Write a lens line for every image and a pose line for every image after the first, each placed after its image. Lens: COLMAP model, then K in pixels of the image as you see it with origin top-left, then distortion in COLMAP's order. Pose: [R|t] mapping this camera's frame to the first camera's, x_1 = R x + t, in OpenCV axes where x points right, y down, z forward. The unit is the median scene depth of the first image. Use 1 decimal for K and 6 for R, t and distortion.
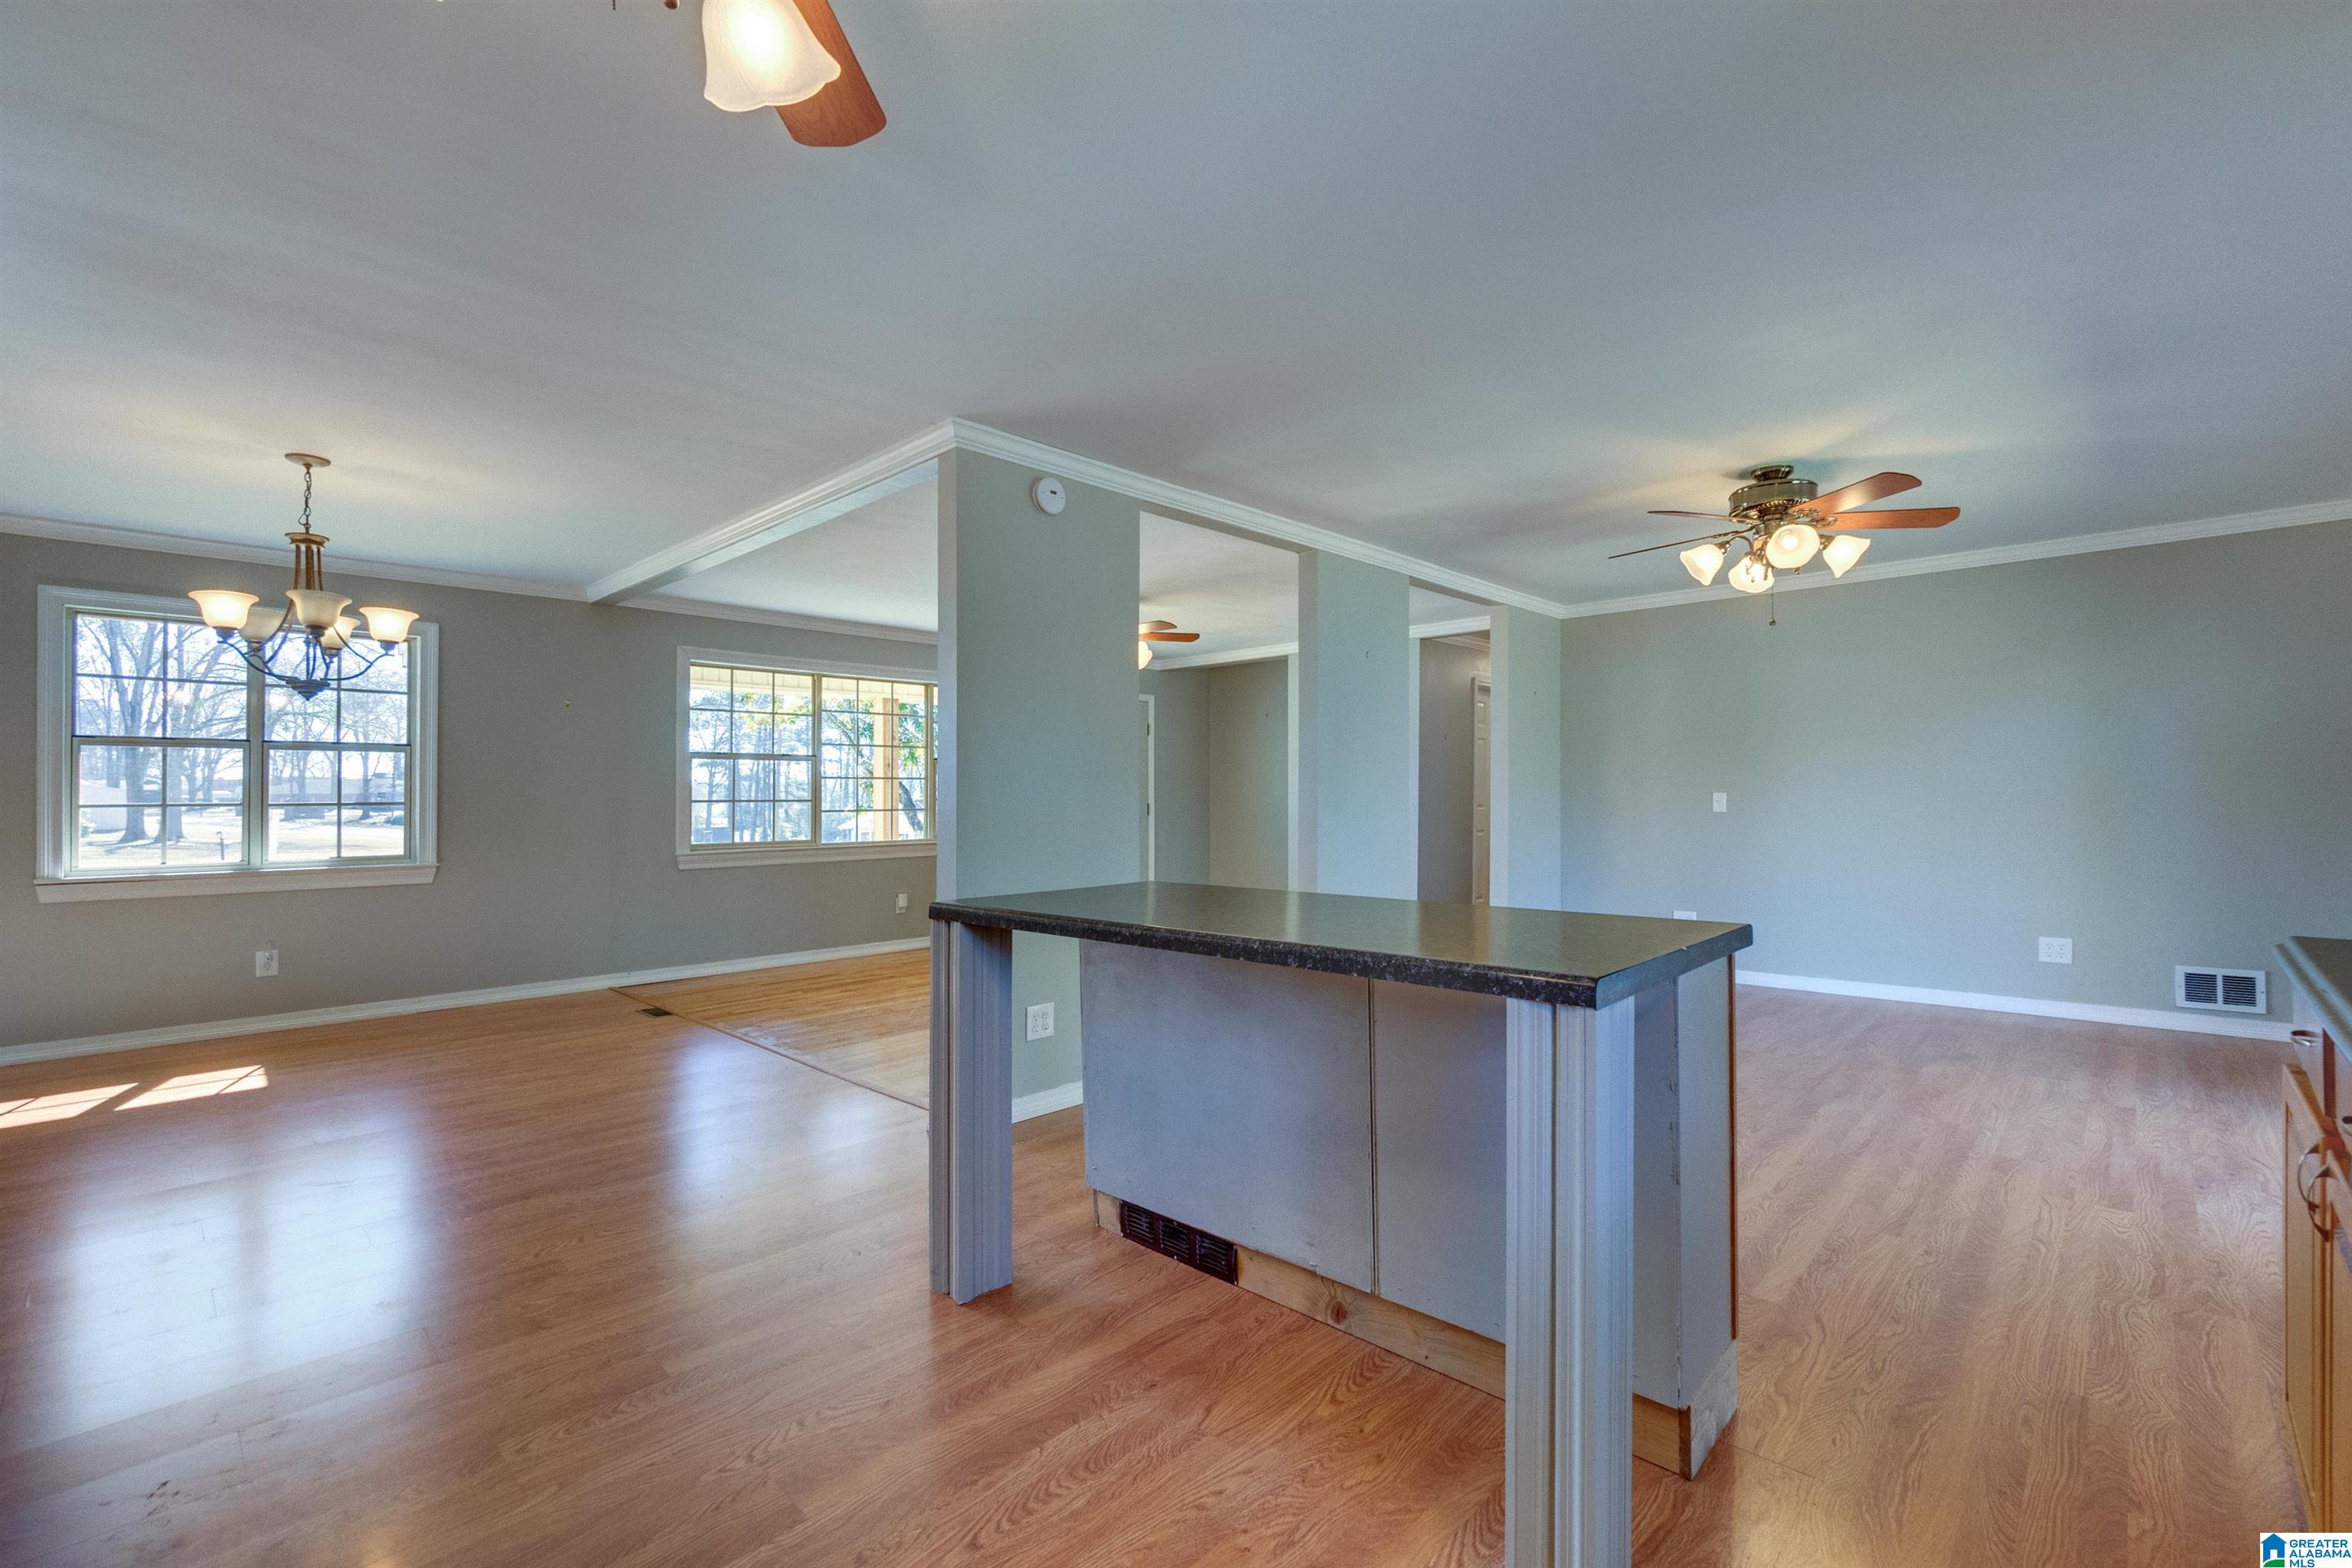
lens RADIAL K [[1013.4, 0, 1192.0], [0, 1013.4, 793.0], [0, 0, 1]] dist [-0.007256, 0.001824]
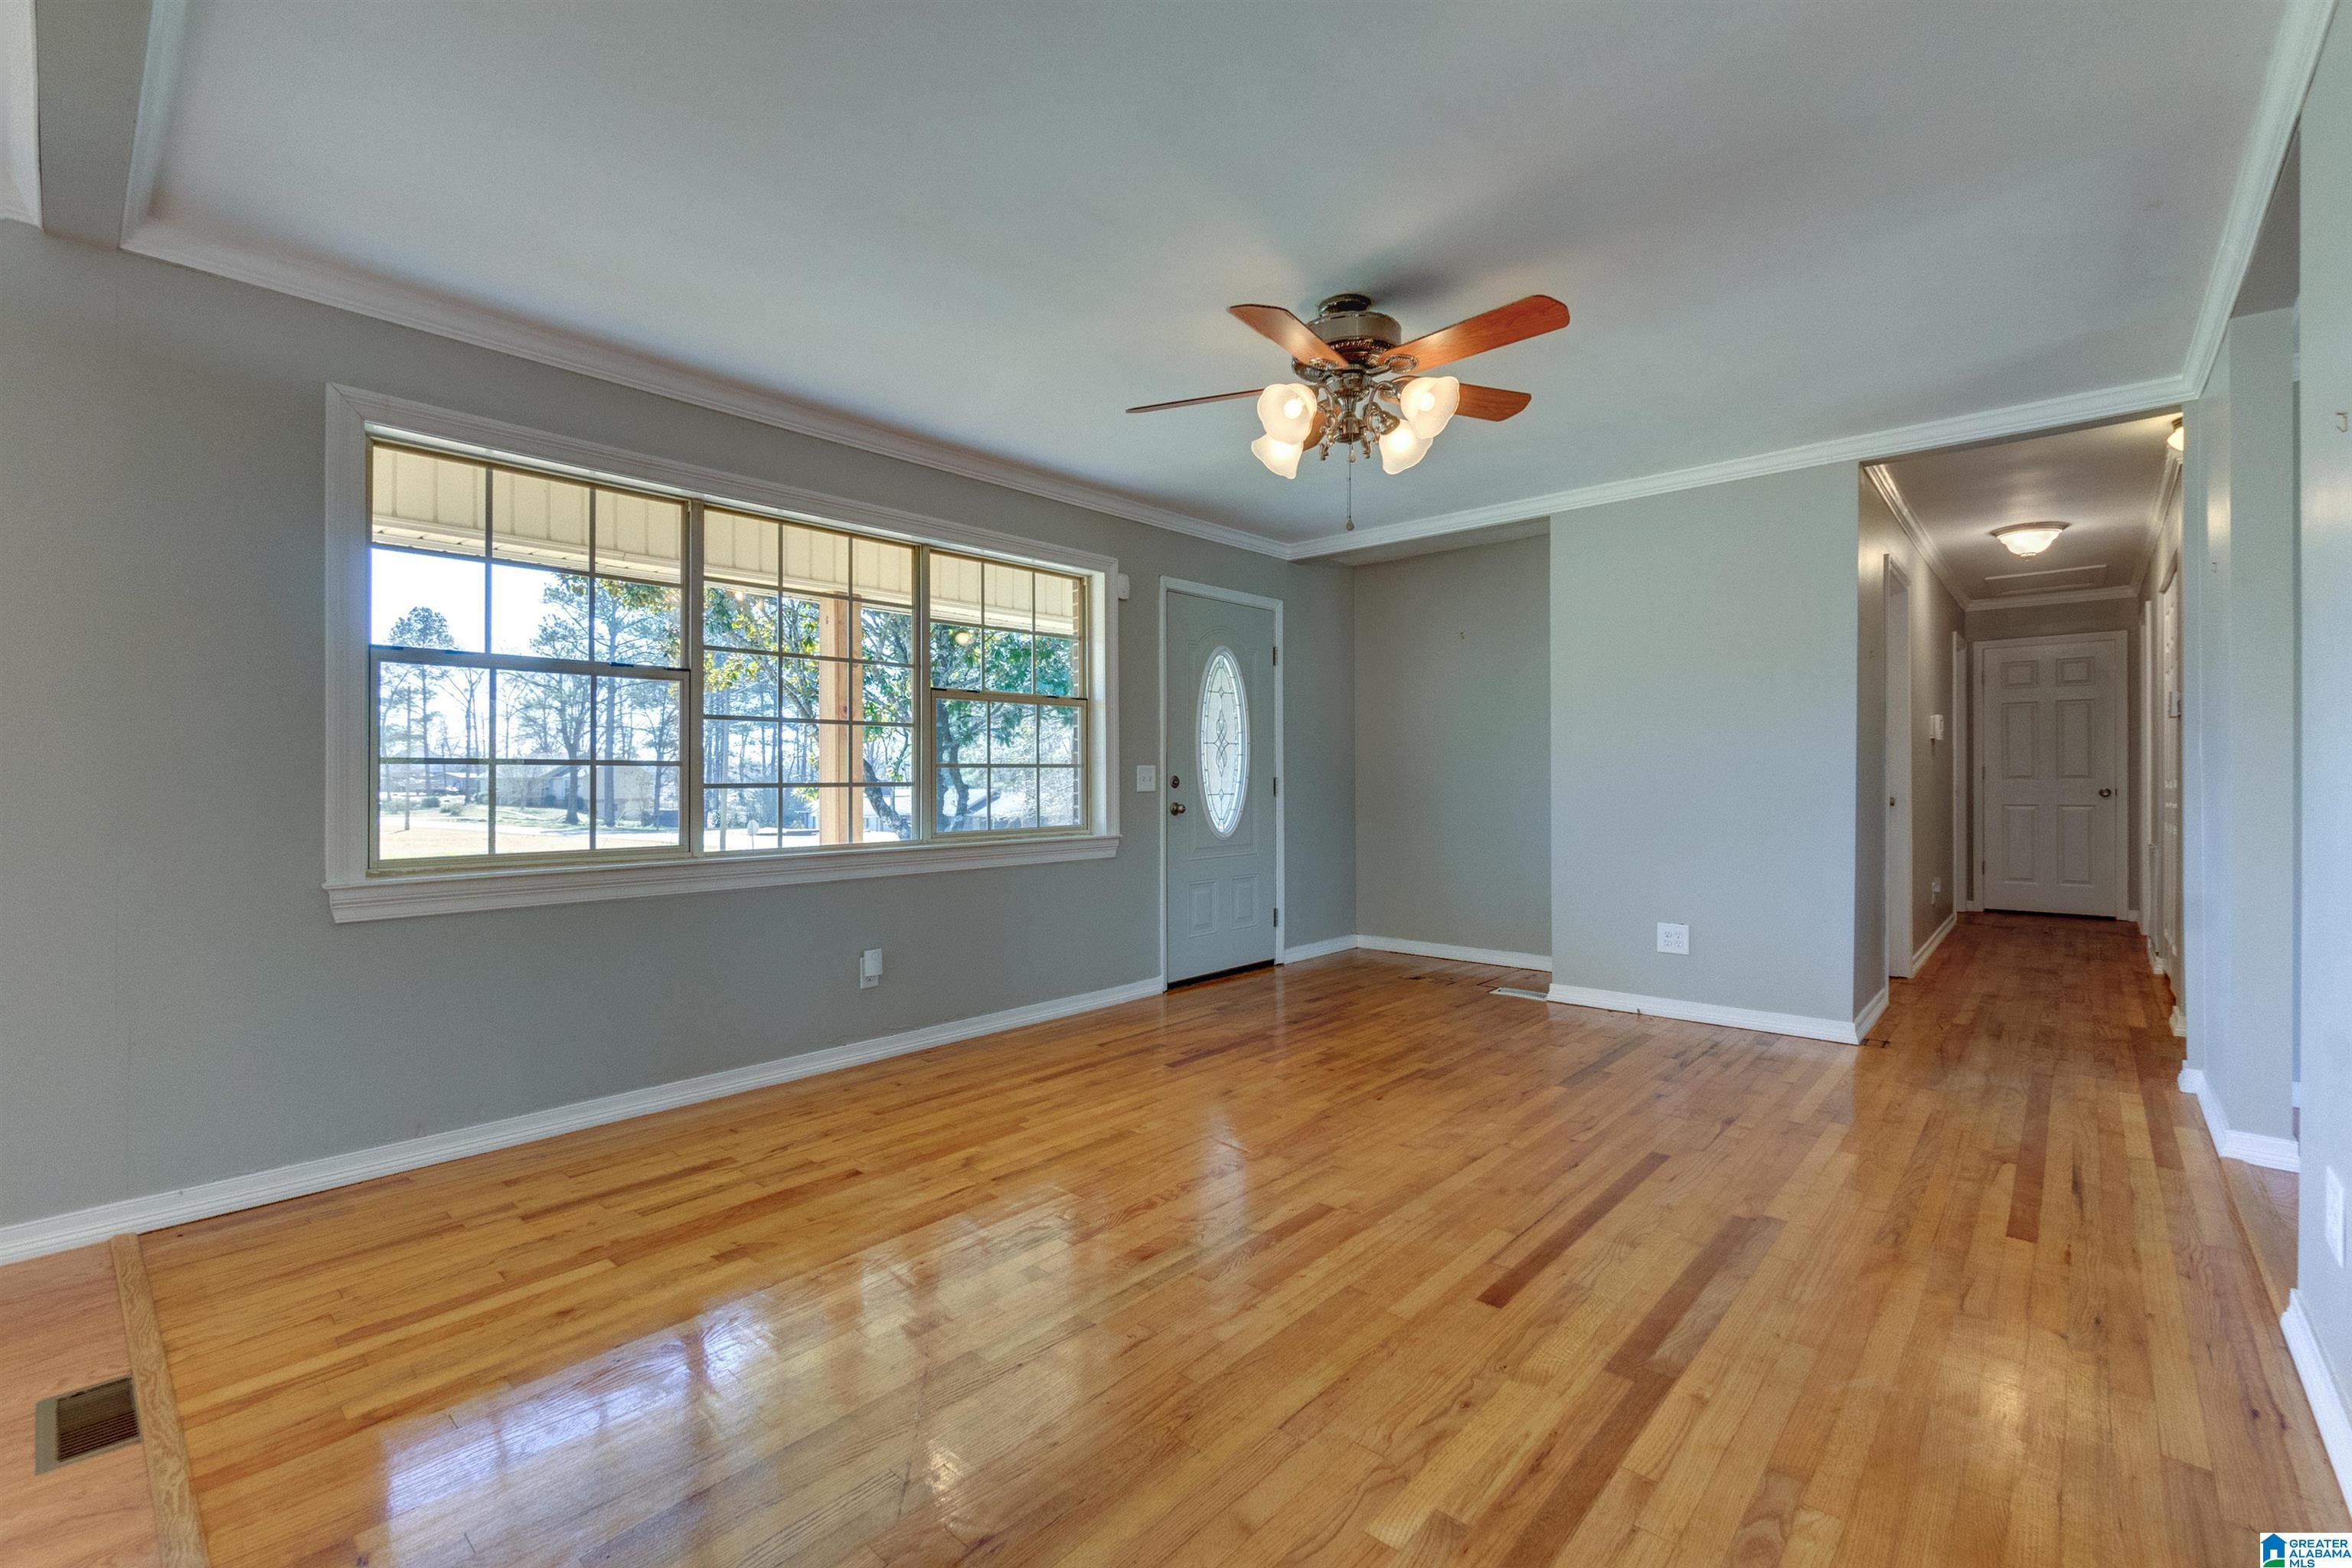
lens RADIAL K [[1013.4, 0, 1181.1], [0, 1013.4, 779.3], [0, 0, 1]] dist [-0.007256, 0.001824]
pose [[0.999662, 0.001813, 0.025929, -0.235510], [-0.001907, 0.999992, 0.003600, 0.019598], [-0.025922, -0.003648, 0.999657, 0.803145]]
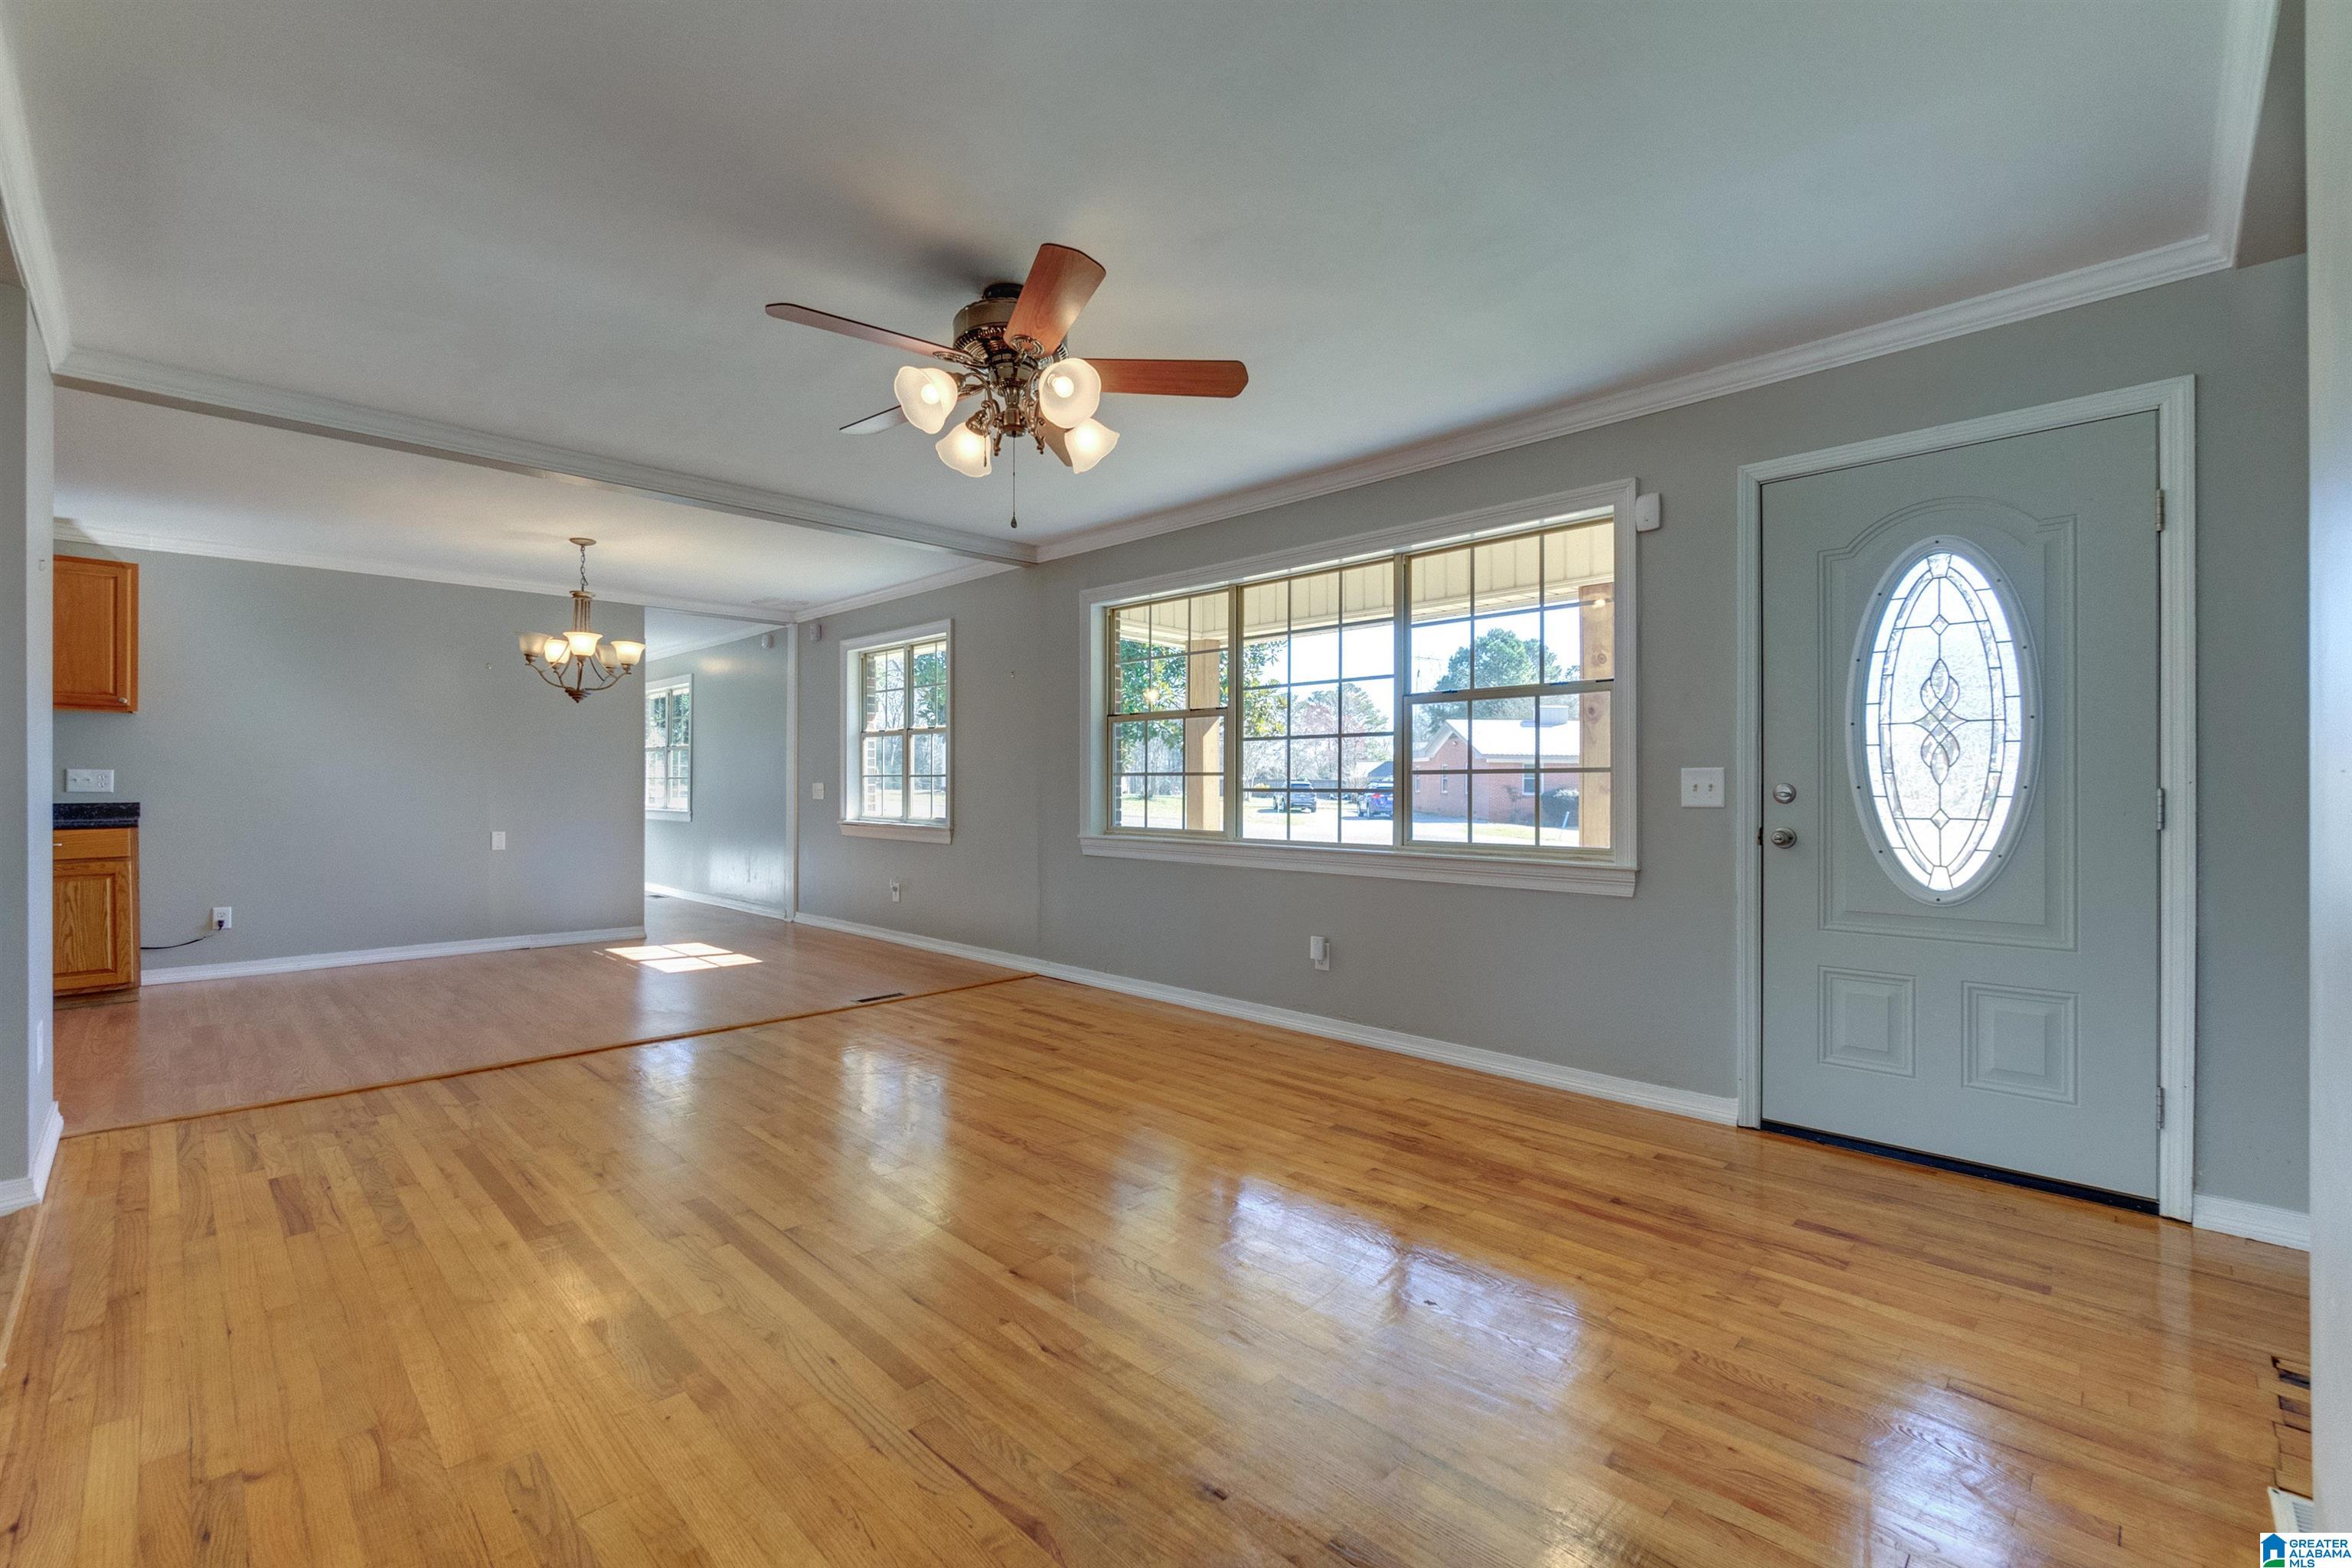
lens RADIAL K [[1013.4, 0, 1180.6], [0, 1013.4, 784.0], [0, 0, 1]] dist [-0.007256, 0.001824]
pose [[-0.023614, 0.005062, -0.999708, 0.468716], [0.000102, 0.999987, 0.005061, 0.016515], [0.999721, 0.000017, -0.023614, 1.529556]]
